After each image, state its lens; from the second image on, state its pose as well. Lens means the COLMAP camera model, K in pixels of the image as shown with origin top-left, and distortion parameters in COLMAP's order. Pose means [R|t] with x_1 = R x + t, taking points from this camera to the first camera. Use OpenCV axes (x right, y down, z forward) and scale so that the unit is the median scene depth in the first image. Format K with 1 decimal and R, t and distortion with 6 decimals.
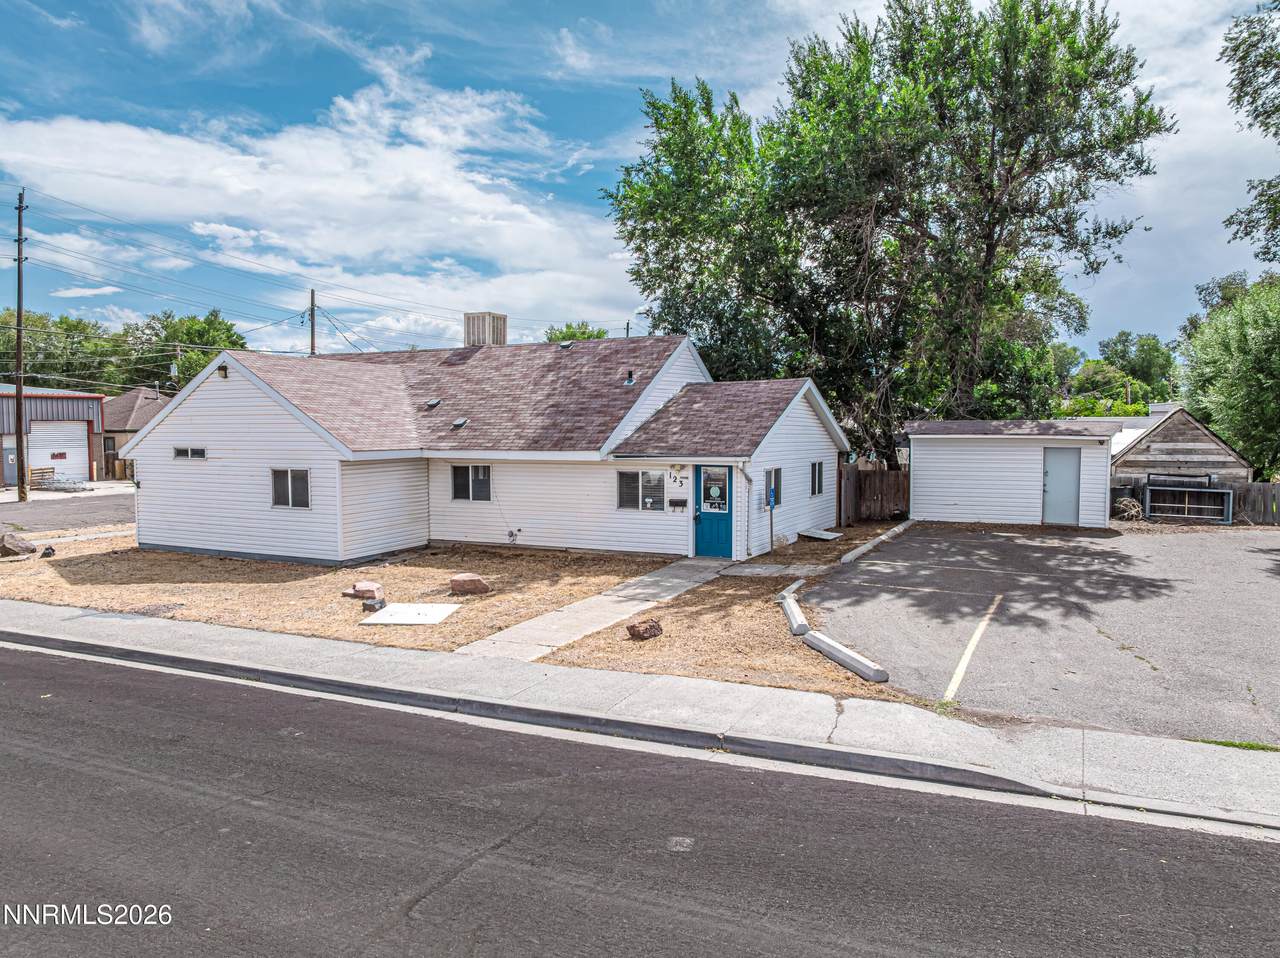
lens RADIAL K [[897.0, 0, 640.0], [0, 897.0, 479.0], [0, 0, 1]] dist [-0.034114, 0.001982]
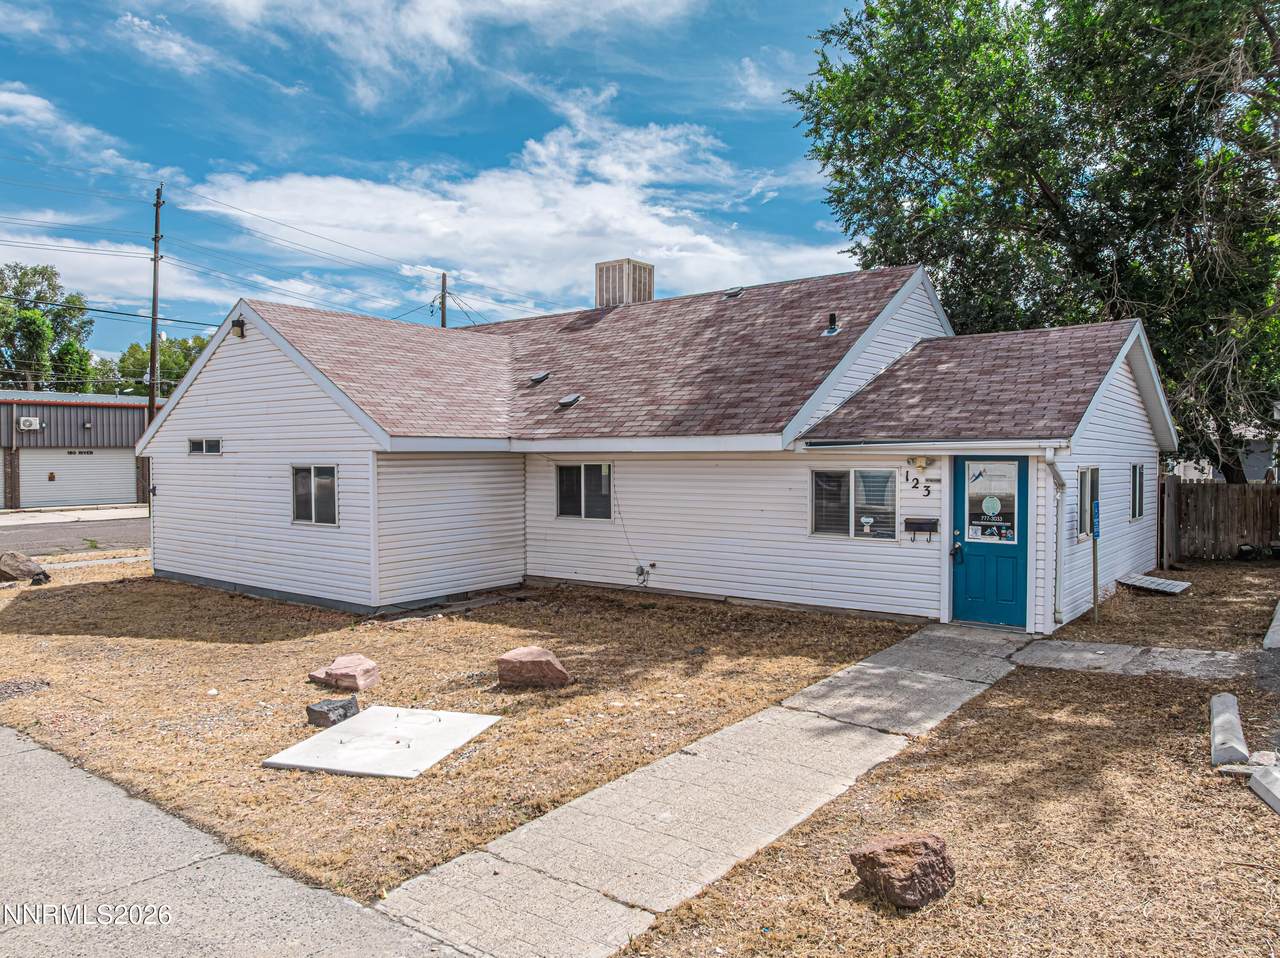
lens RADIAL K [[895.7, 0, 640.0], [0, 895.7, 479.0], [0, 0, 1]] dist [-0.039907, 0.001620]
pose [[0.979792, 0.005714, -0.199937, -0.016949], [-0.012267, 0.999427, -0.031549, 0.015556], [0.199642, 0.033364, 0.979301, 0.365132]]
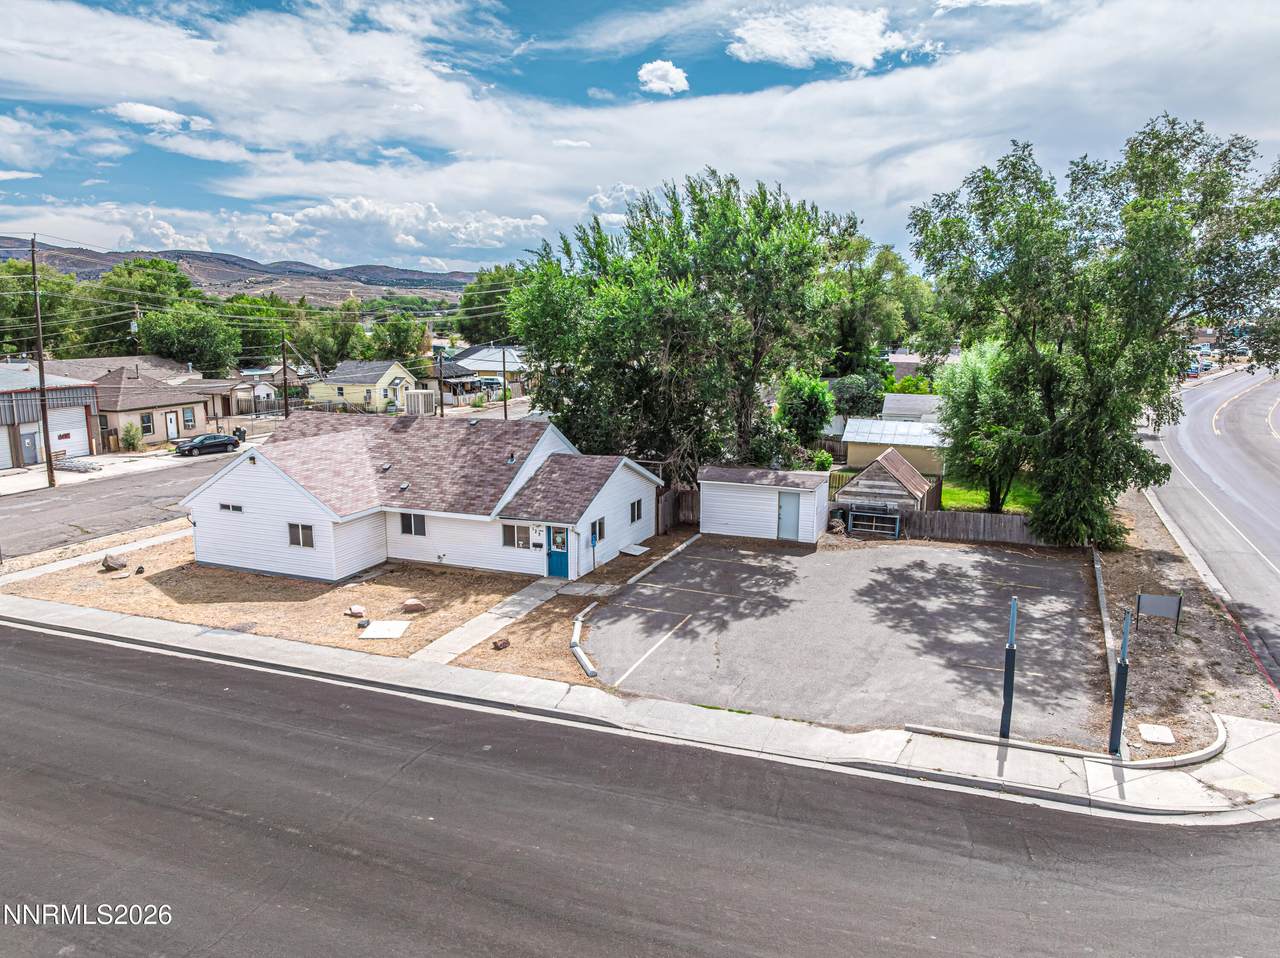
lens RADIAL K [[891.5, 0, 640.0], [0, 891.5, 479.0], [0, 0, 1]] dist [-0.036510, -0.003131]
pose [[0.997855, -0.008988, 0.064838, 0.112457], [0.001396, 0.993225, 0.116201, -0.258570], [-0.065443, -0.115862, 0.991107, -0.585346]]
